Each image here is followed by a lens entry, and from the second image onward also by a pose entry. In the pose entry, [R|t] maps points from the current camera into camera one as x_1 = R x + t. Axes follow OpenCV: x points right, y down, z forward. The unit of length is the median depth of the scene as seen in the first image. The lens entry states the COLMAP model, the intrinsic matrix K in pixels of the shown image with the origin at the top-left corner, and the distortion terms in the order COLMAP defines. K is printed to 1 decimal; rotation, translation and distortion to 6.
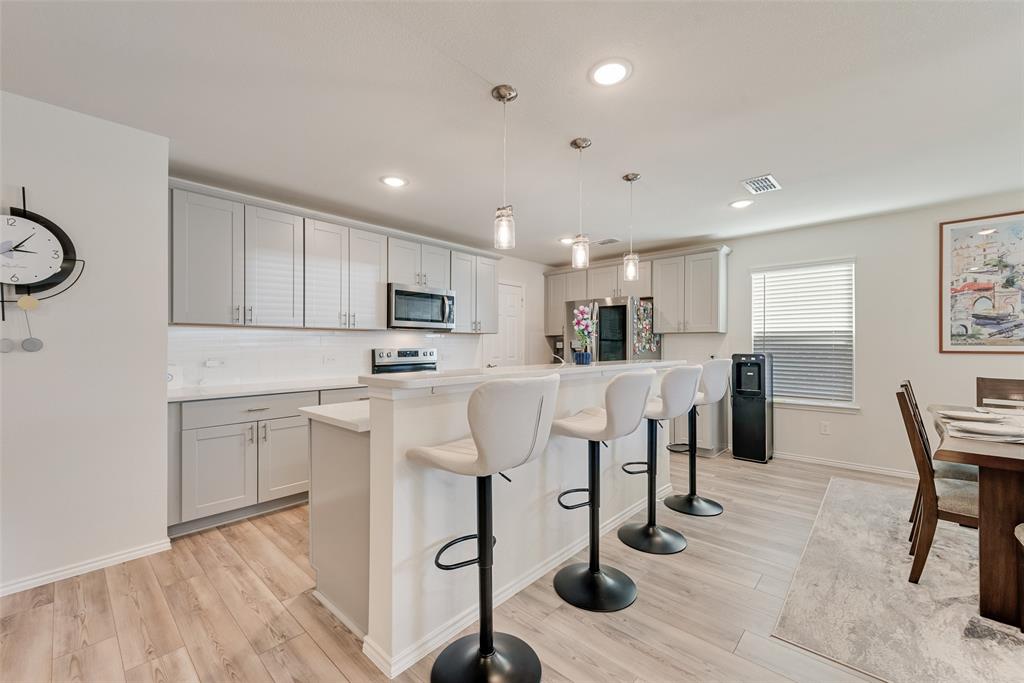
lens RADIAL K [[410.9, 0, 509.6], [0, 410.9, 347.1], [0, 0, 1]] dist [0.015834, -0.004853]
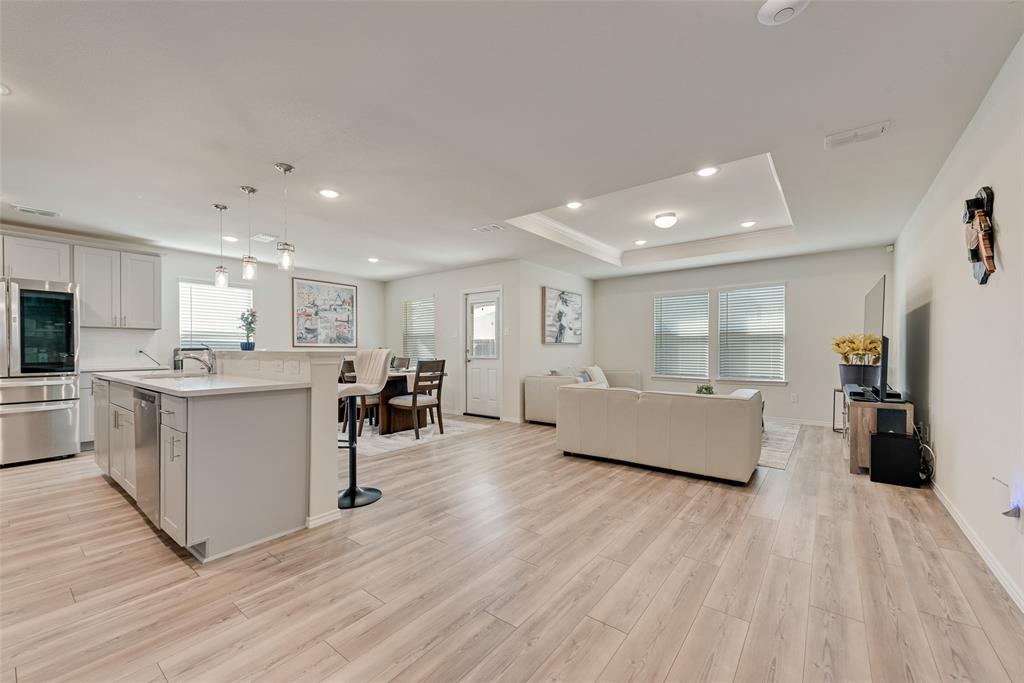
lens RADIAL K [[410.9, 0, 511.8], [0, 410.9, 353.5], [0, 0, 1]] dist [0.015834, -0.004853]
pose [[-0.078157, -0.008715, 0.996903, -0.880524], [0.004102, 0.999951, 0.009063, 0.029780], [-0.996933, 0.004798, -0.078117, 0.164257]]
